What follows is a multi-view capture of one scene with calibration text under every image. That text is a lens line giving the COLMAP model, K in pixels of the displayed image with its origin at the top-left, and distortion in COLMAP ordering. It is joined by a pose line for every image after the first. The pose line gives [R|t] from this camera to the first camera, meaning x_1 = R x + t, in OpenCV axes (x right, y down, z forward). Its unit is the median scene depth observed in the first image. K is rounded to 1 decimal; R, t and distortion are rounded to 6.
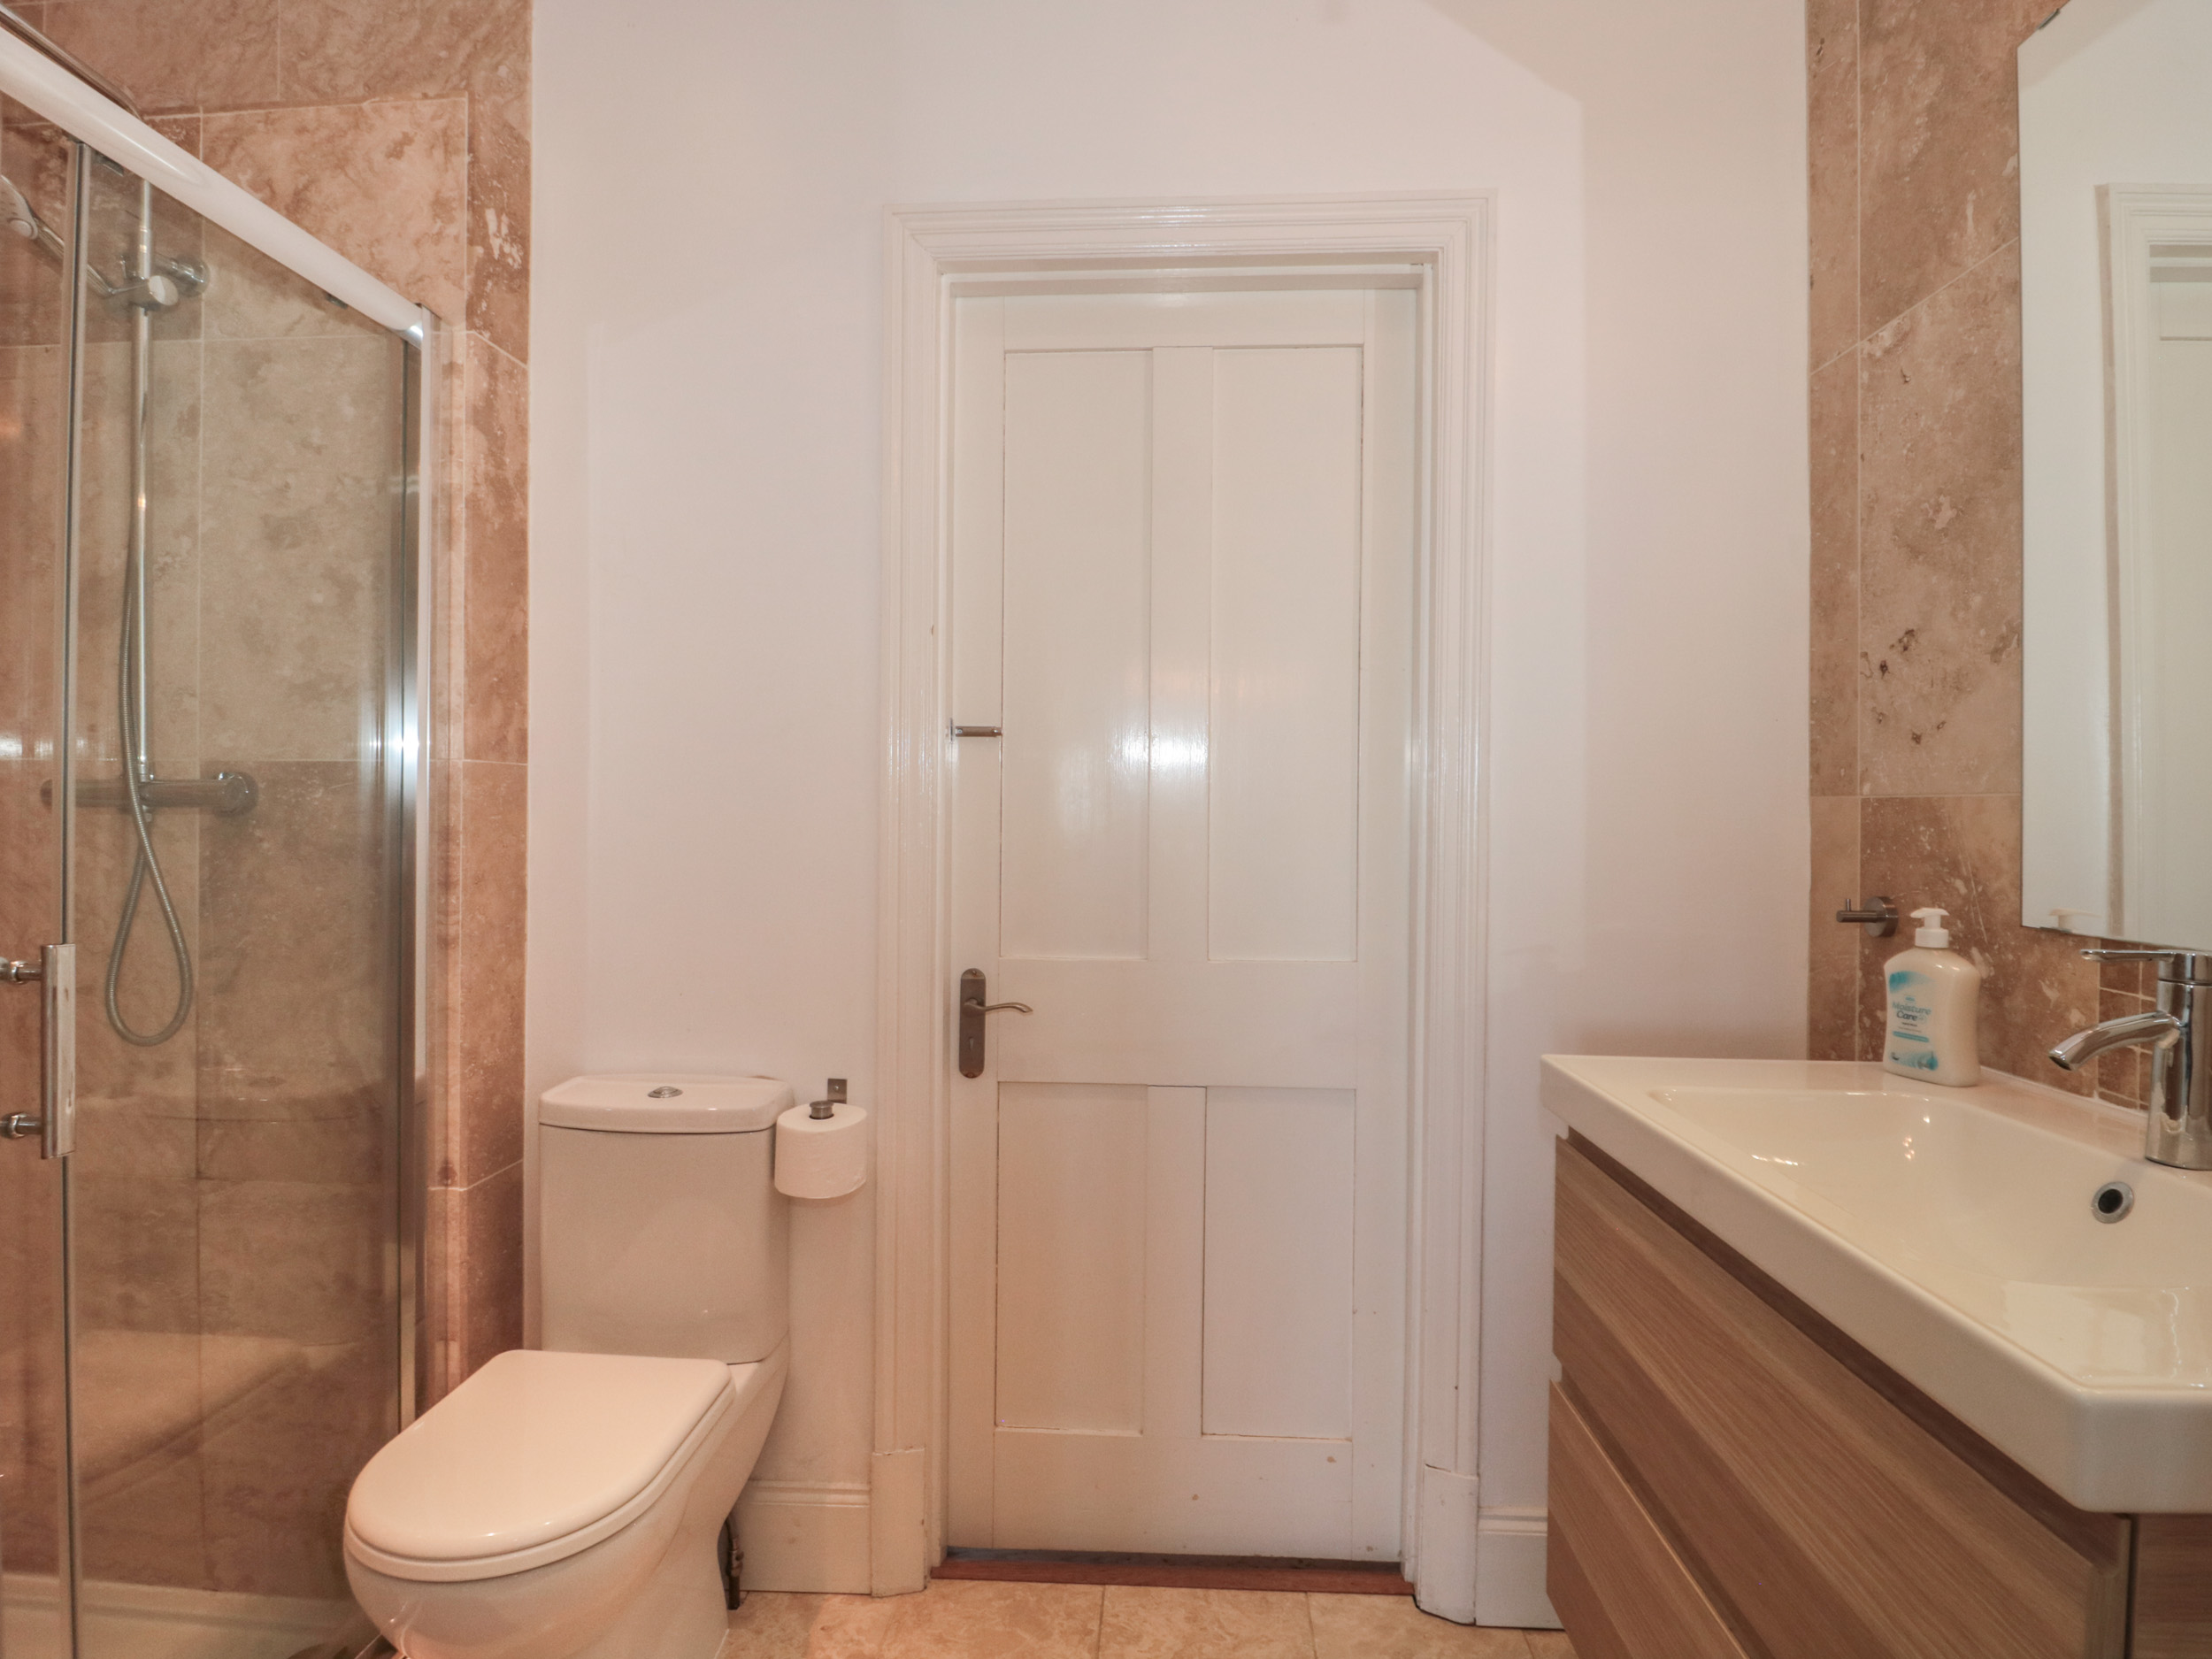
lens RADIAL K [[1153.4, 0, 1109.2], [0, 1153.4, 820.9], [0, 0, 1]] dist [0.001994, -0.016425]
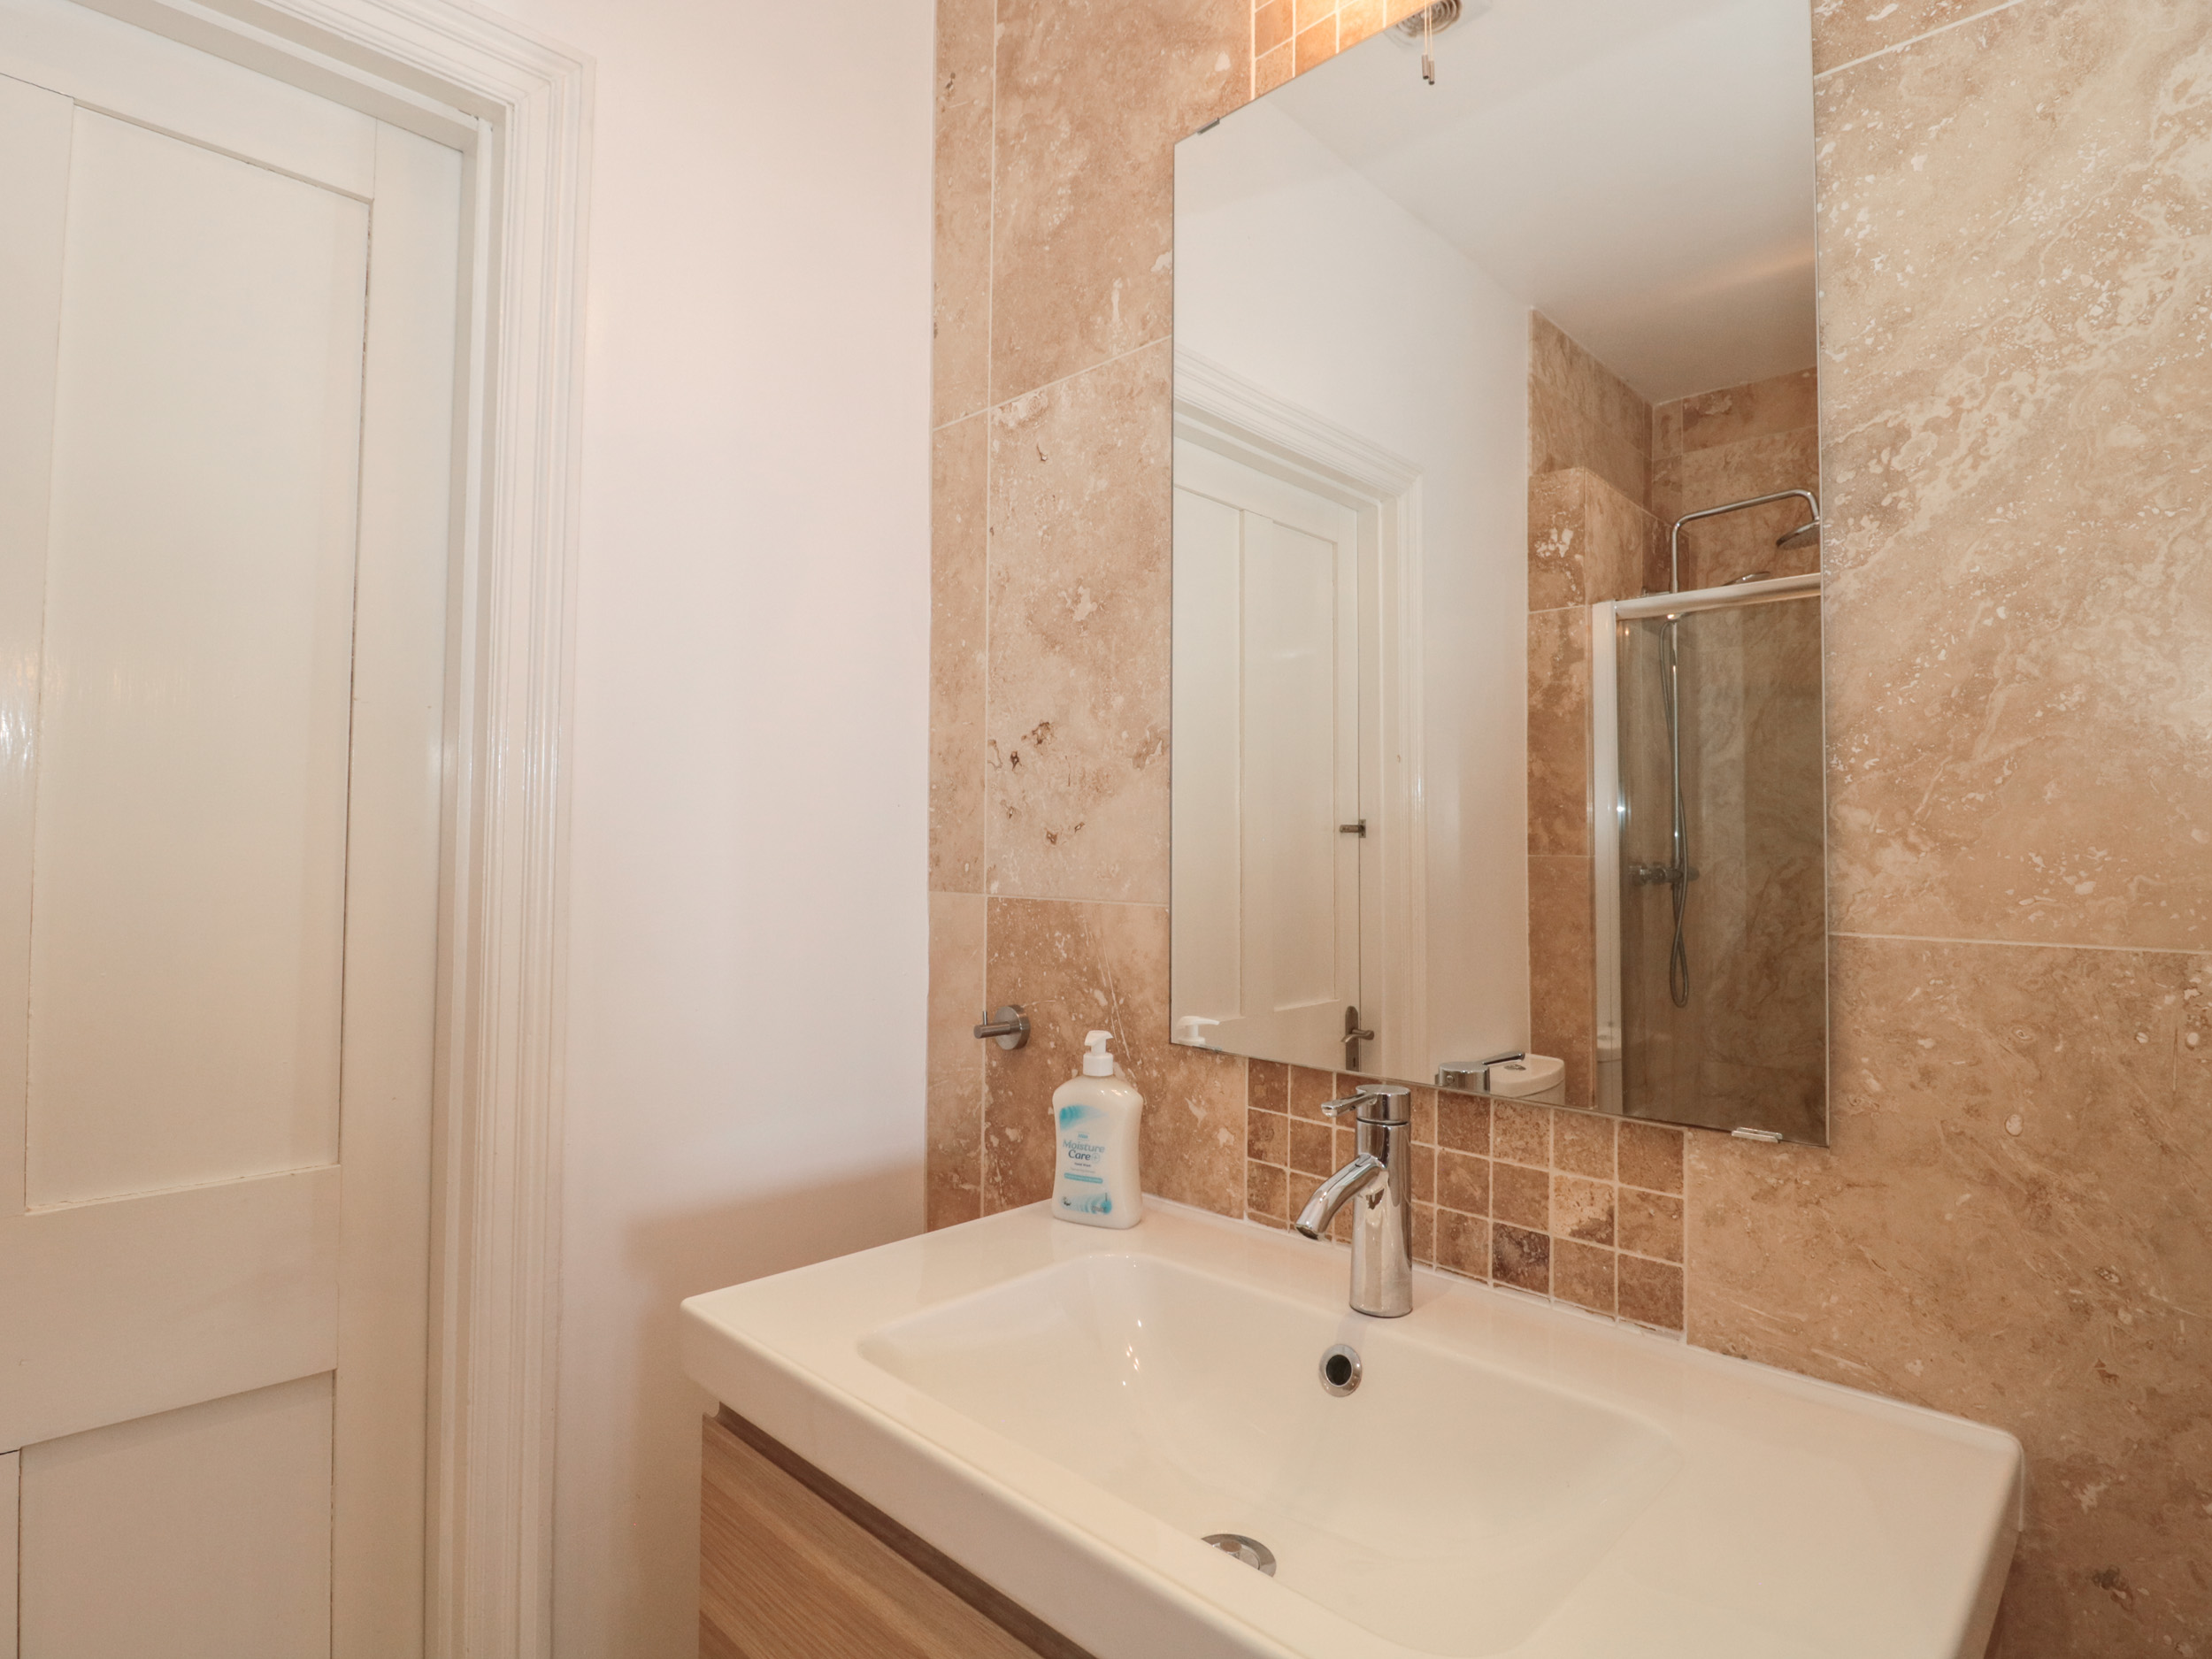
lens RADIAL K [[1153.4, 0, 1109.2], [0, 1153.4, 820.9], [0, 0, 1]] dist [0.001994, -0.016425]
pose [[0.662667, 0.021008, 0.748619, 0.023747], [0.000262, 0.999600, -0.028283, -0.055812], [-0.748914, 0.018939, 0.662397, 0.319612]]
